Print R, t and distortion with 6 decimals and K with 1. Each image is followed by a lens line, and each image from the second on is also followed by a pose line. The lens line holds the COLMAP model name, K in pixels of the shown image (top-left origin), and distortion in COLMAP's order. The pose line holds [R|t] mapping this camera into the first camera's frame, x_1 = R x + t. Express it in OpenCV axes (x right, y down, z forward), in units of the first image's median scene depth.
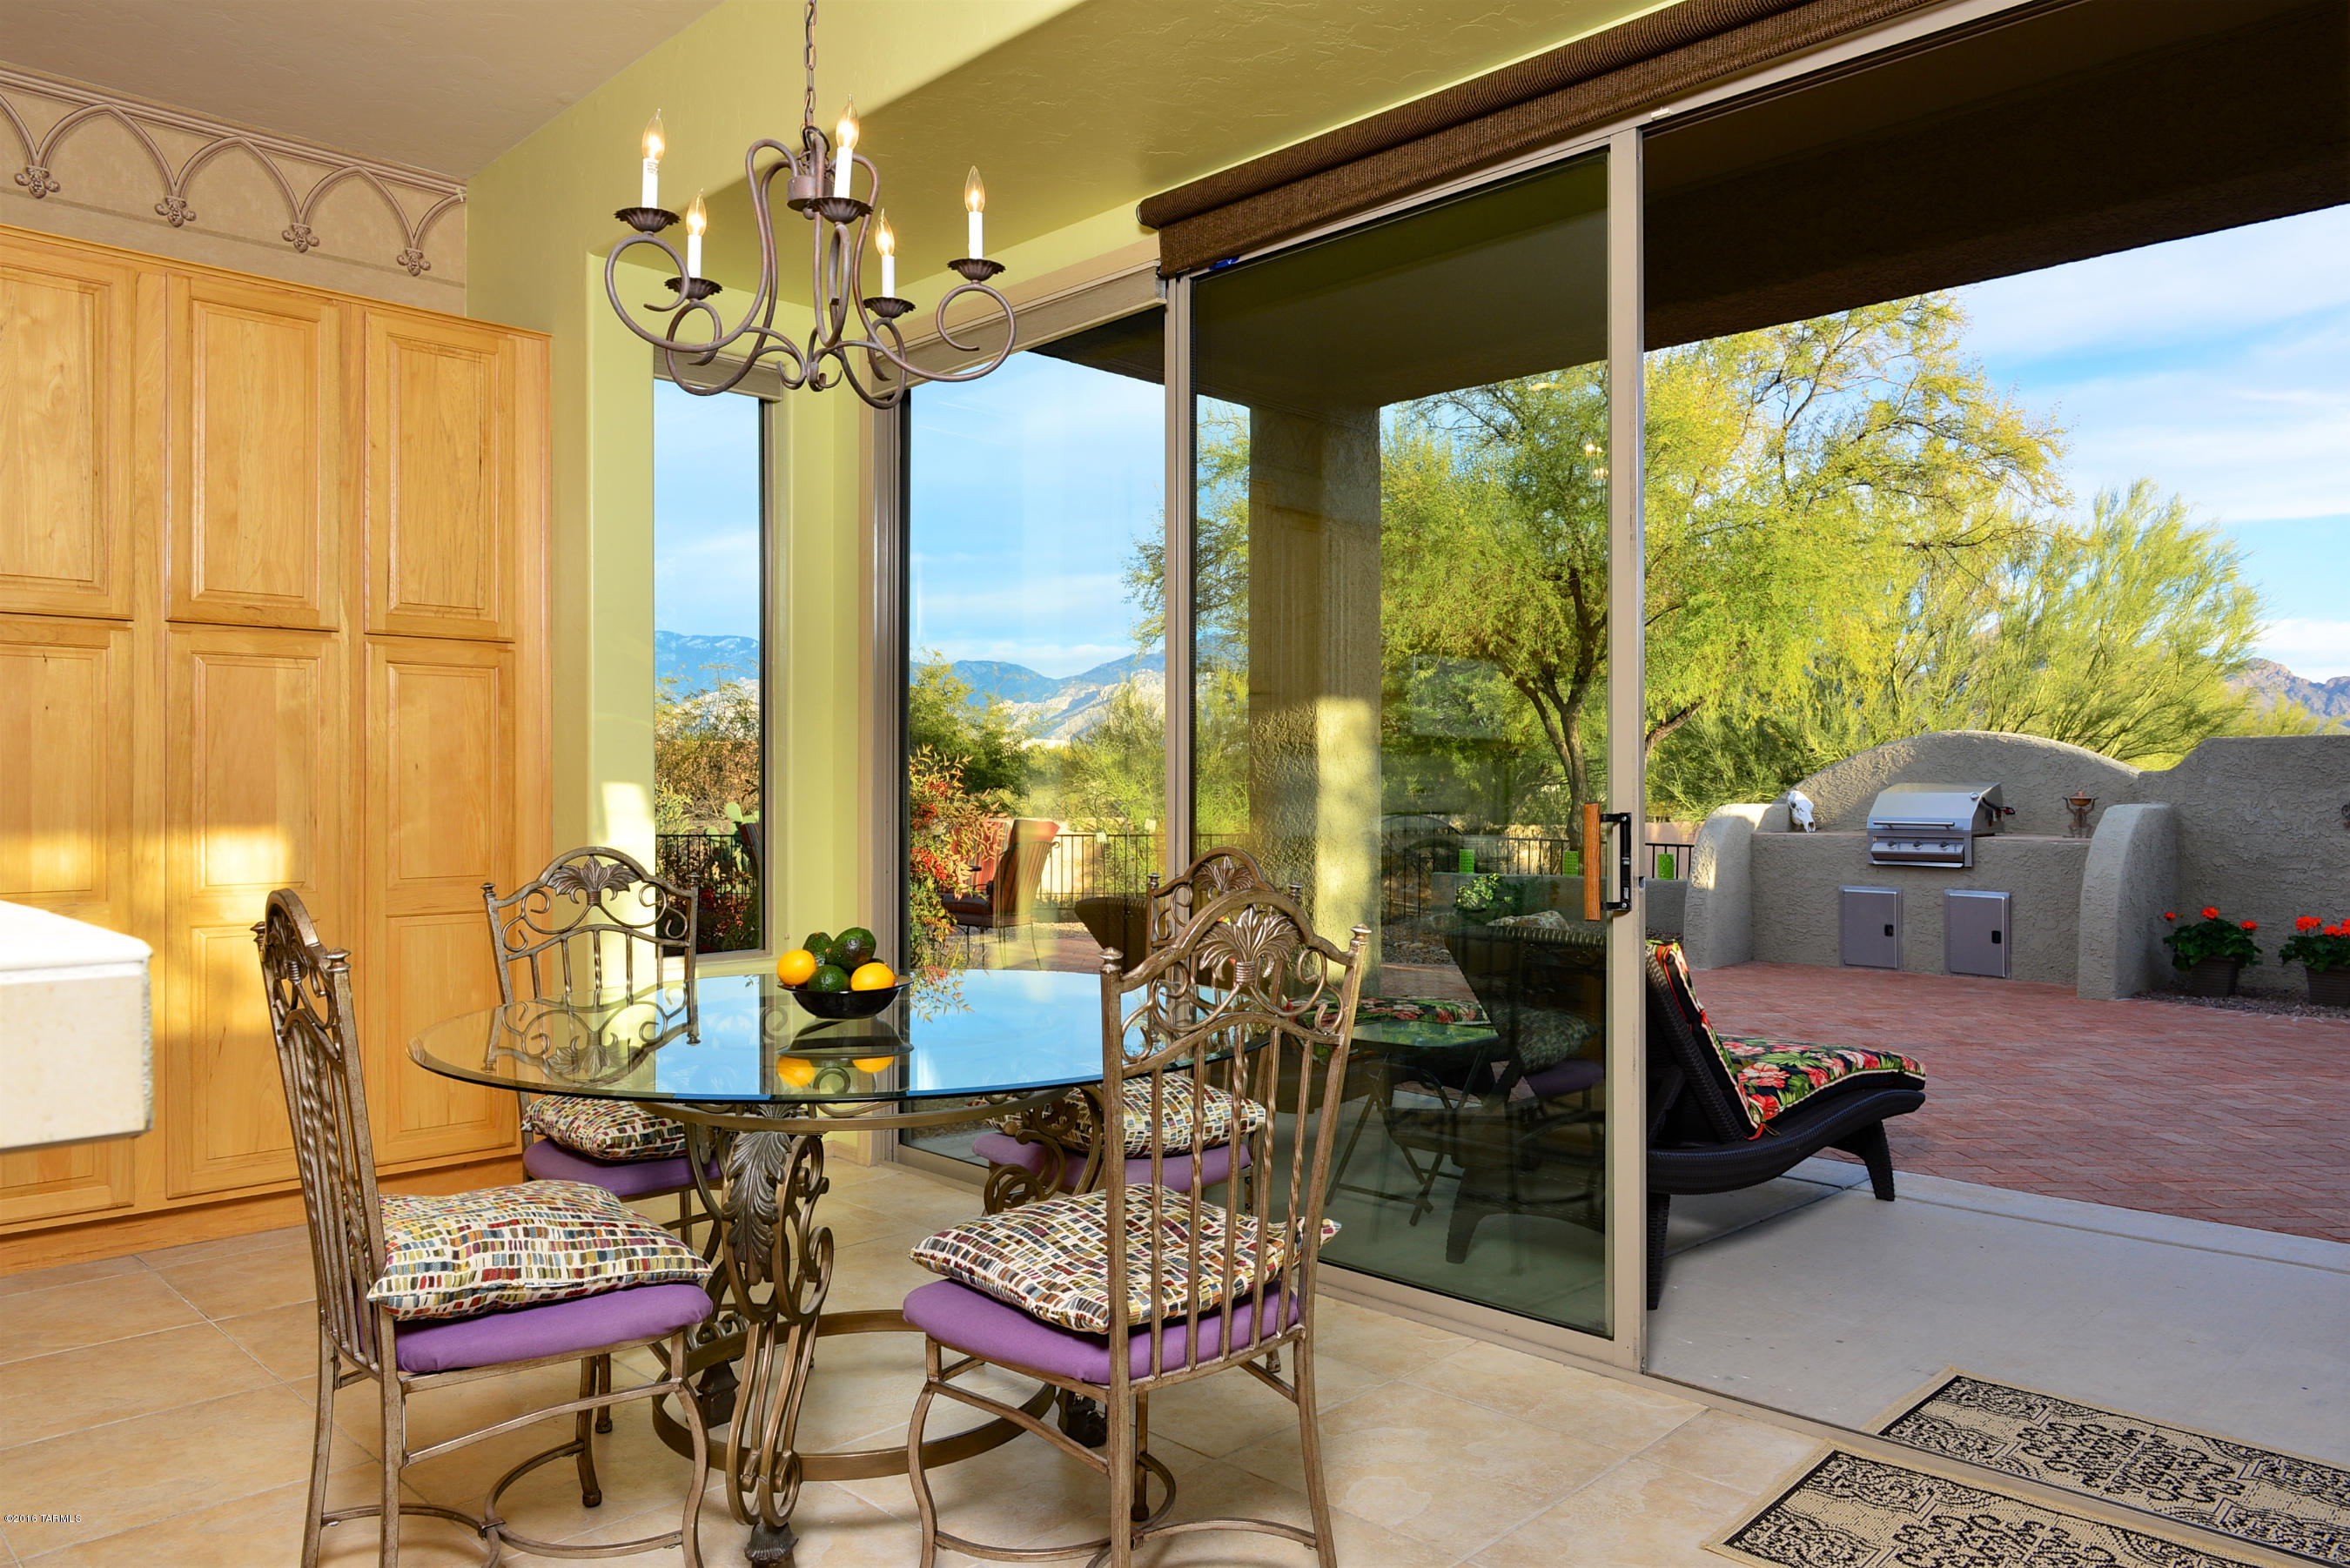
lens RADIAL K [[1593.3, 0, 1192.3], [0, 1593.3, 780.1], [0, 0, 1]] dist [-0.013351, -0.006879]
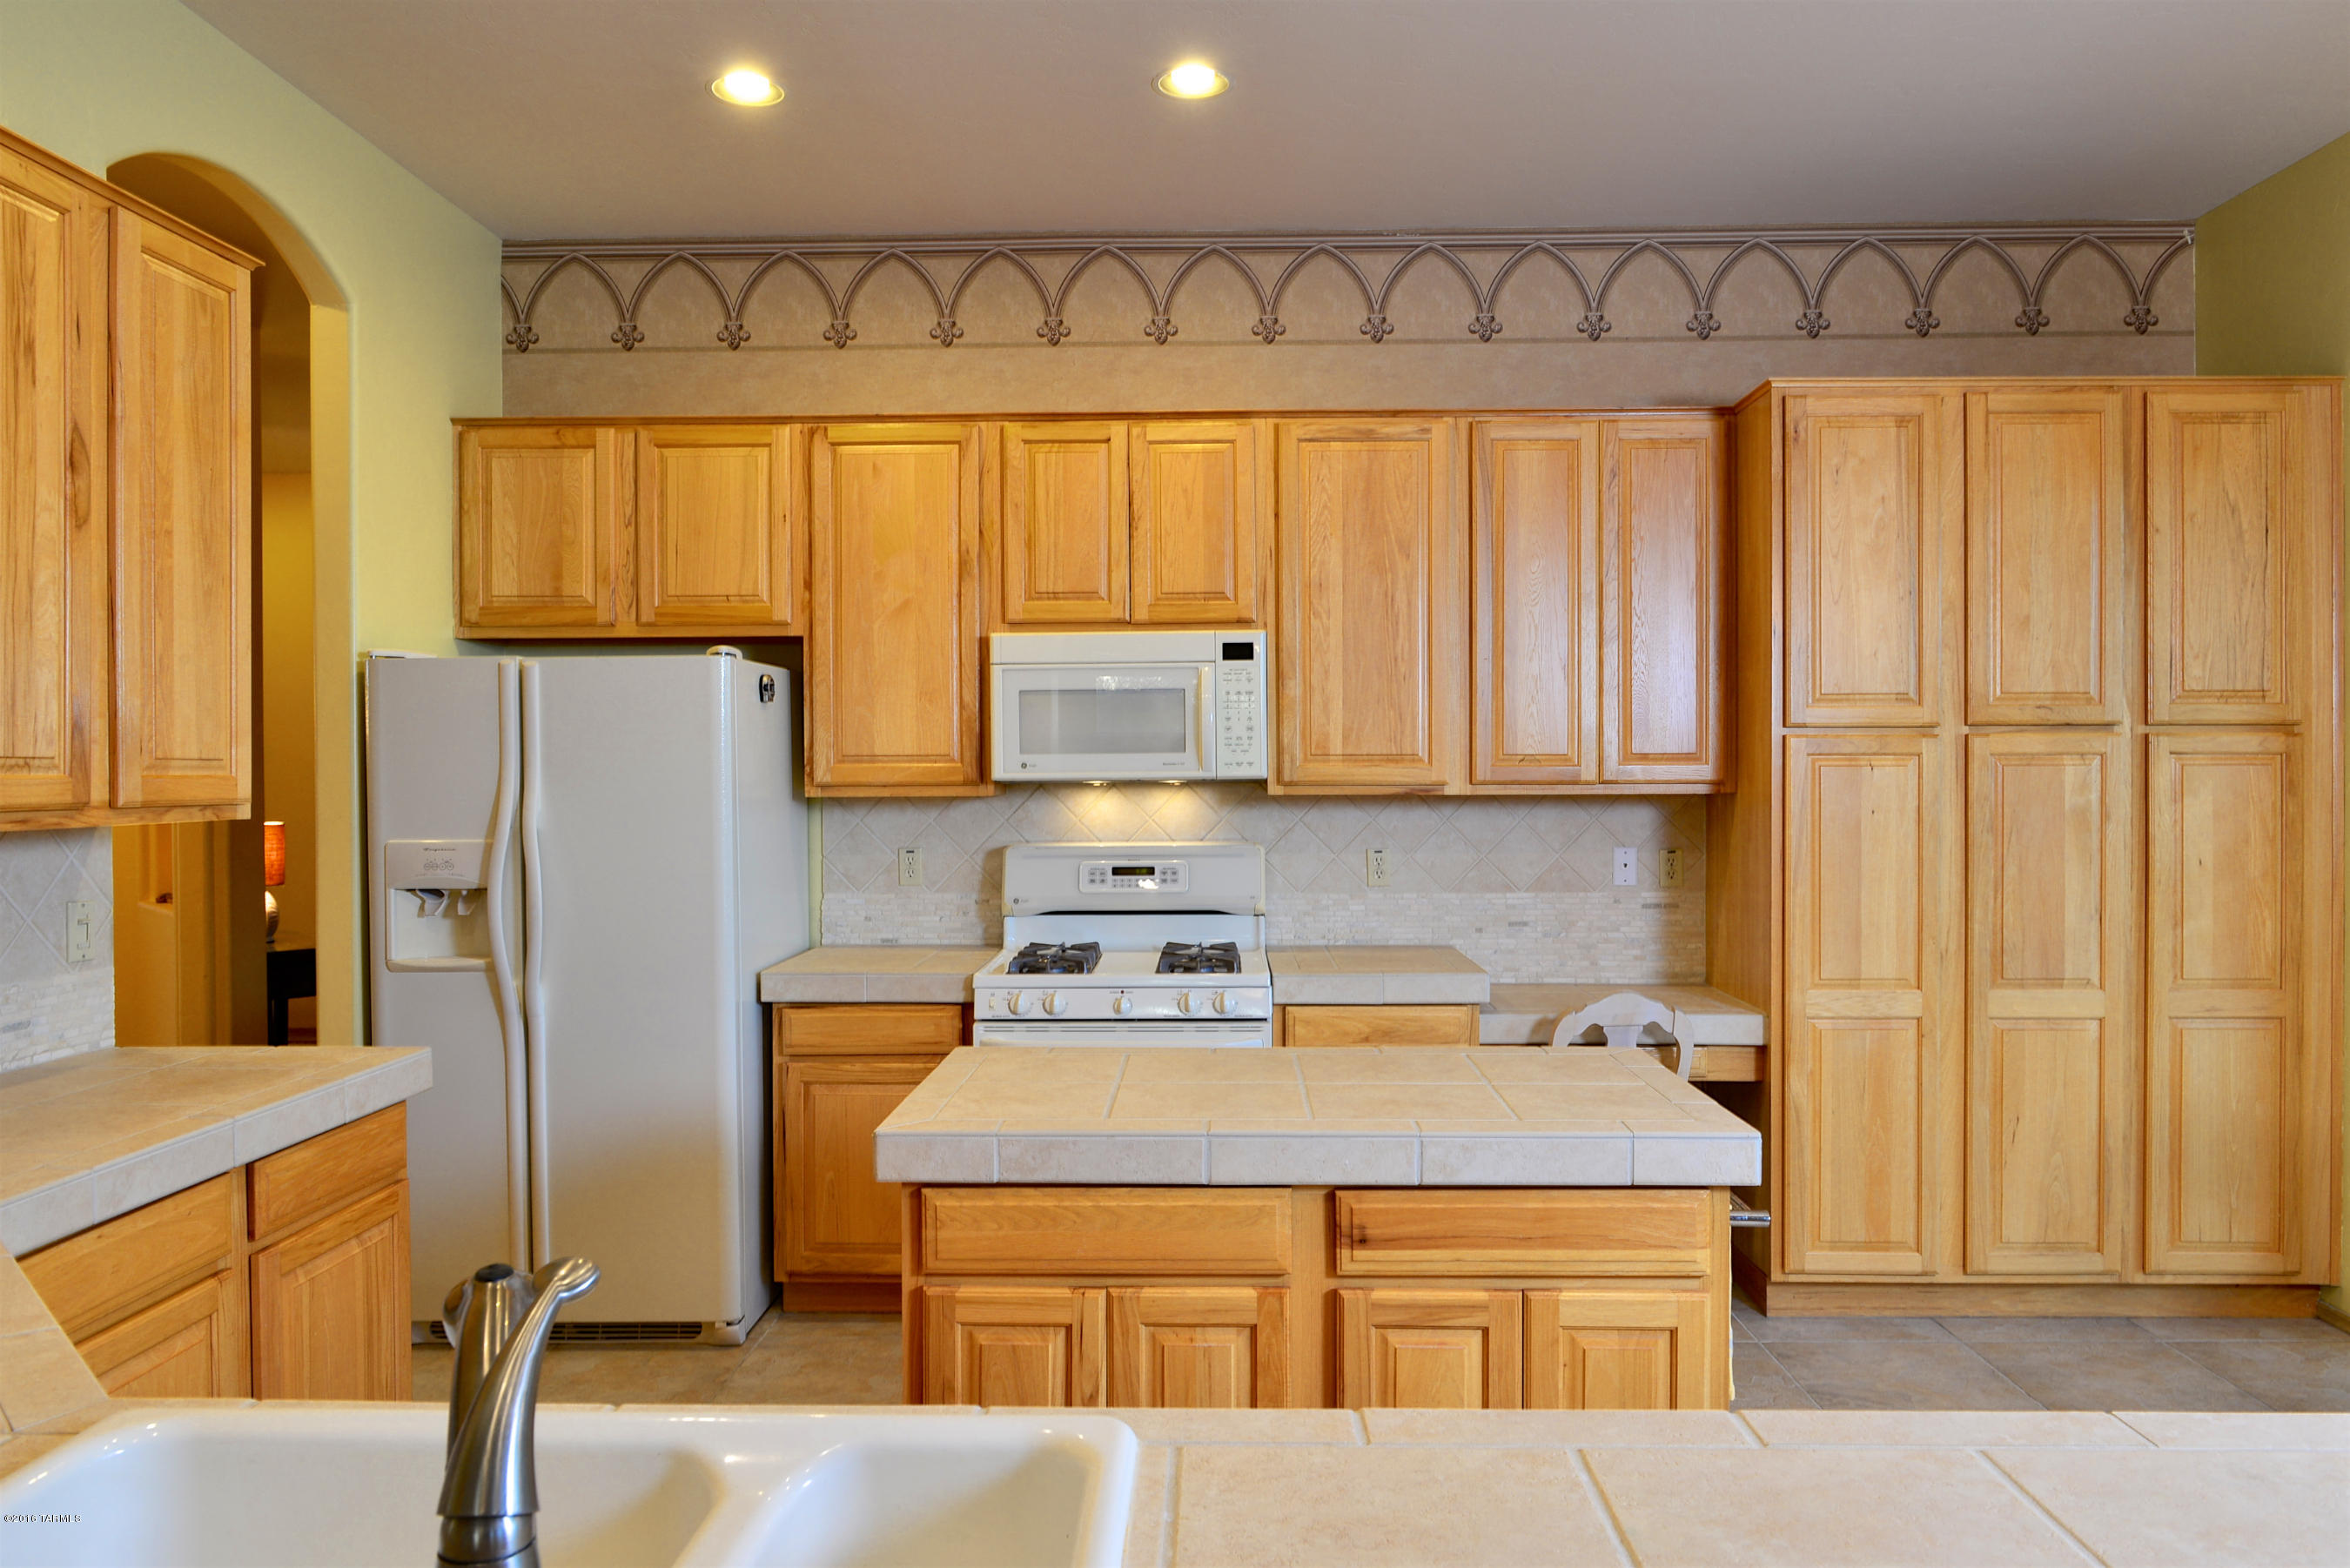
lens RADIAL K [[1593.3, 0, 1188.1], [0, 1593.3, 791.6], [0, 0, 1]] dist [-0.013351, -0.006879]
pose [[0.681063, 0.008926, -0.732170, -0.228133], [0.006401, 0.999815, 0.018142, -0.079016], [0.732196, -0.017043, 0.680880, -0.097436]]
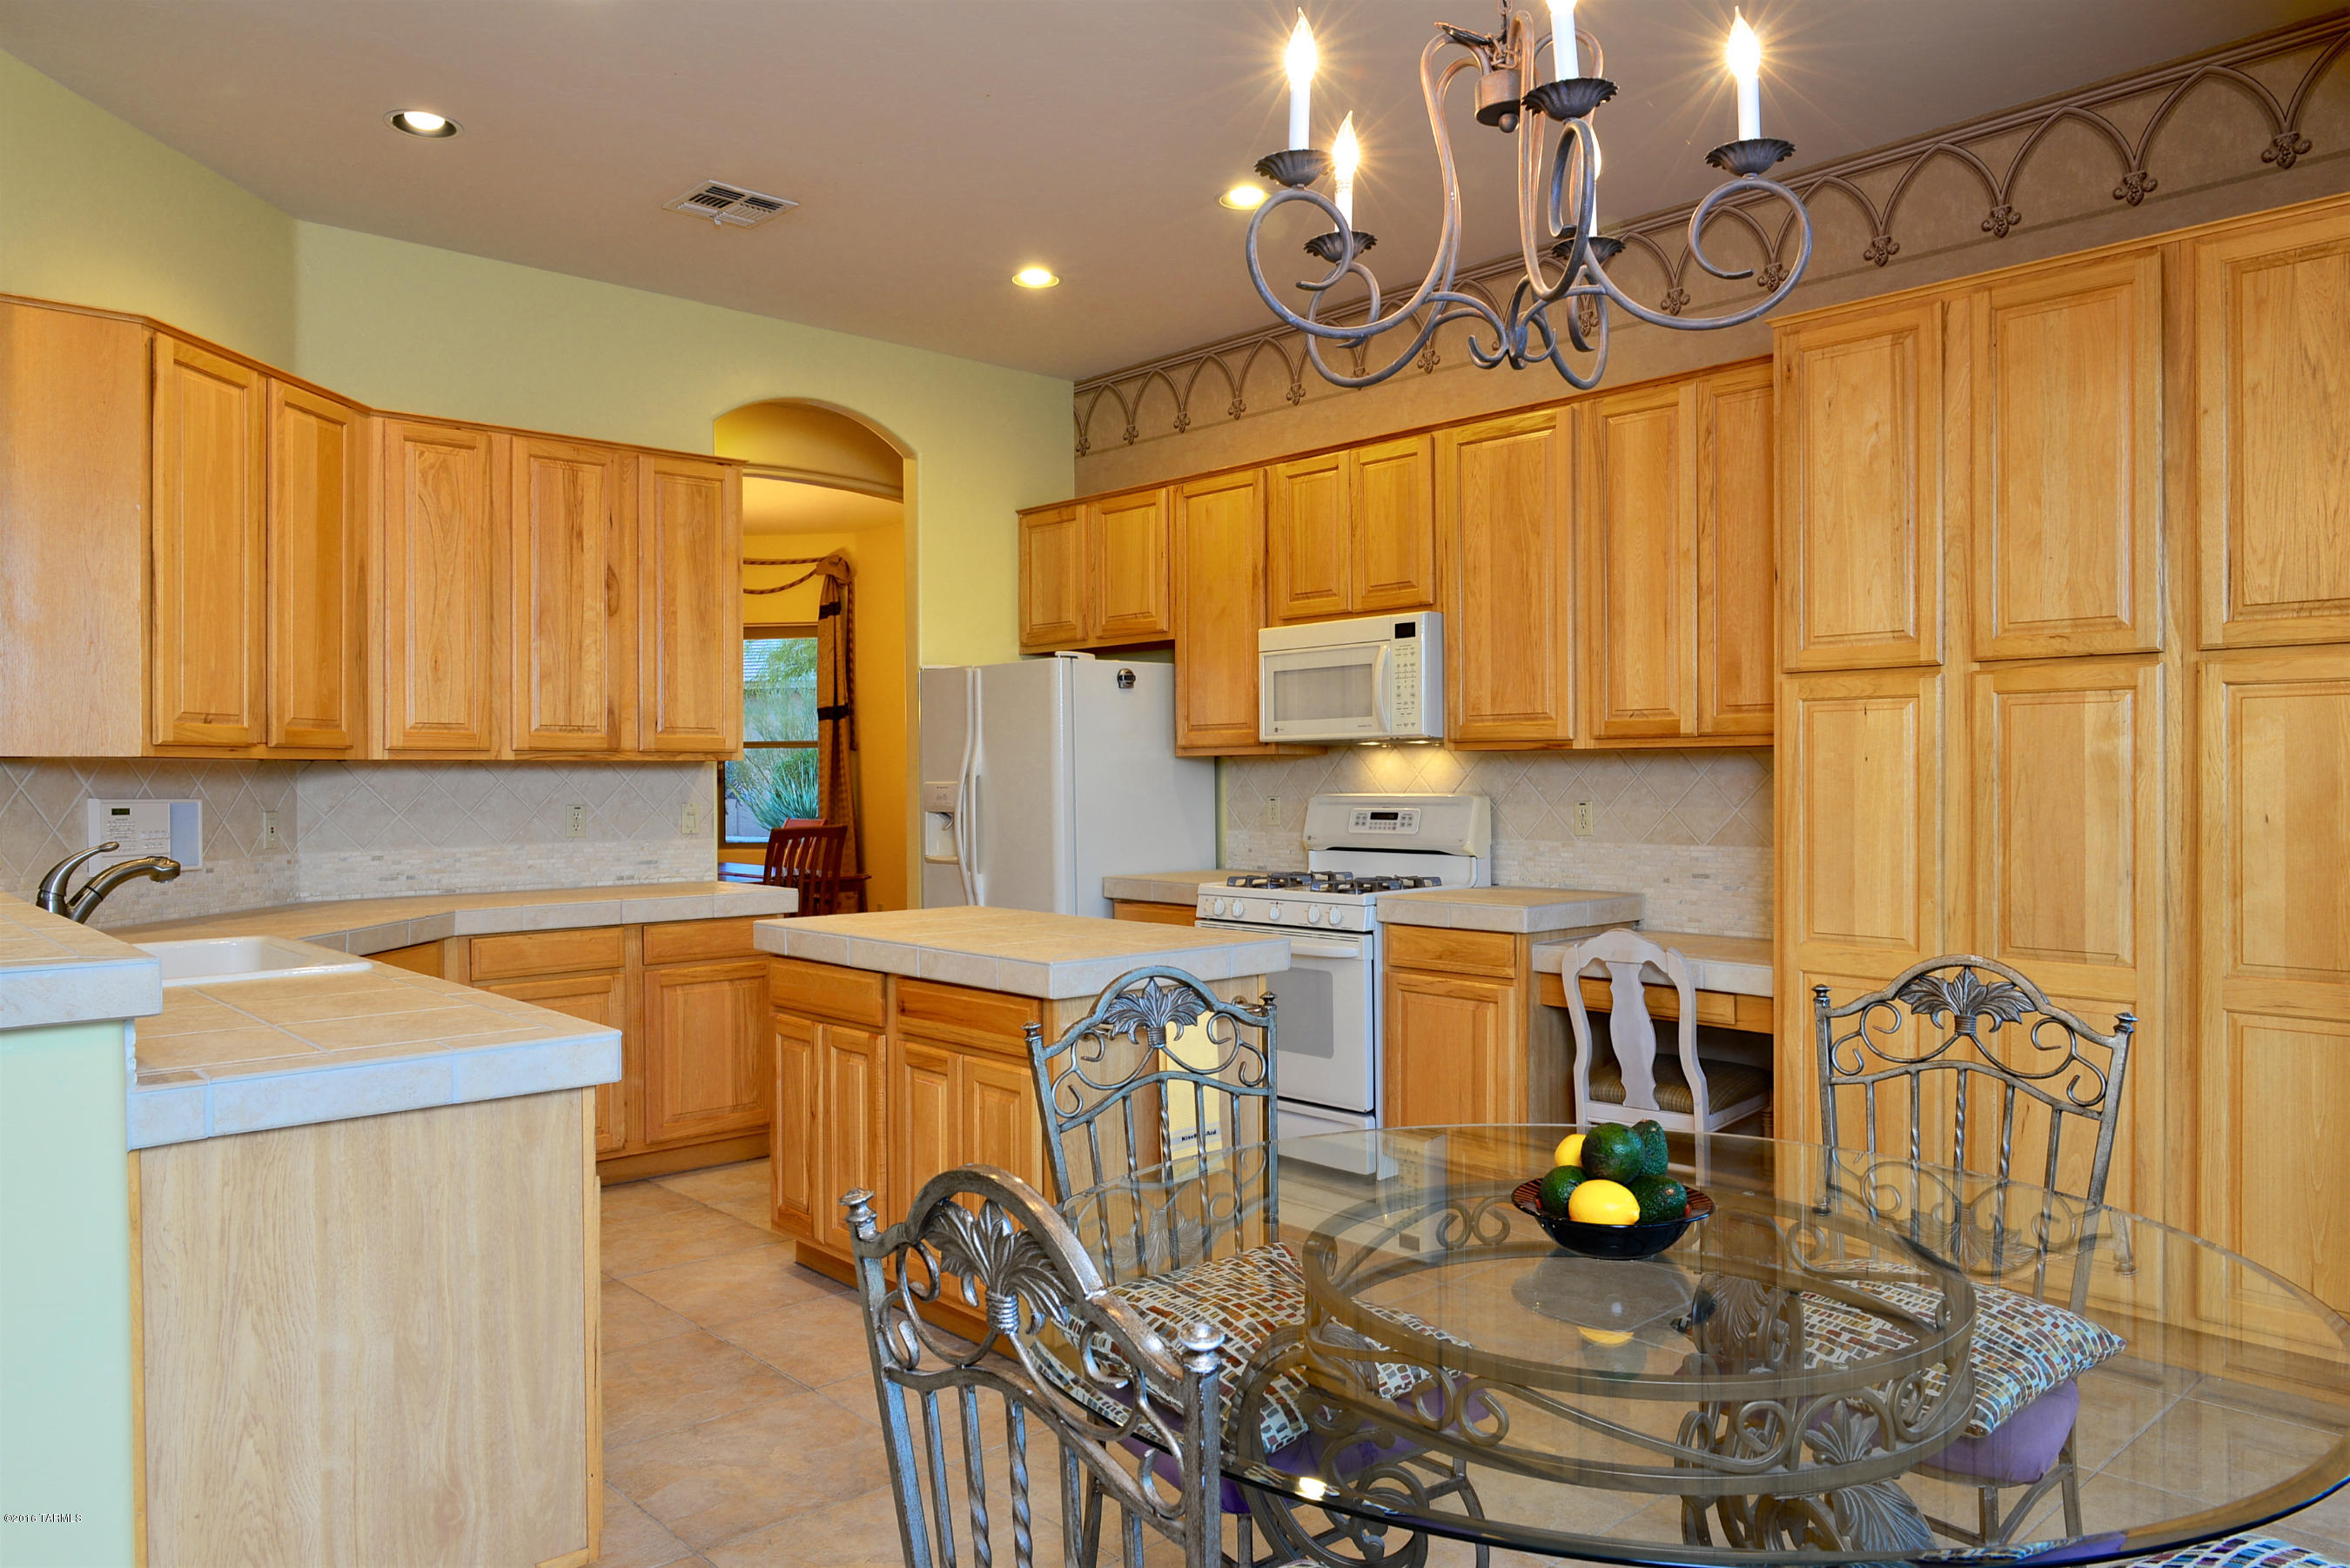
lens RADIAL K [[1593.3, 0, 1179.7], [0, 1593.3, 790.2], [0, 0, 1]] dist [-0.013351, -0.006879]
pose [[-0.053312, 0.010933, -0.998518, 0.322454], [0.010025, 0.999896, 0.010413, -0.038656], [0.998528, -0.009455, -0.053416, 0.574876]]
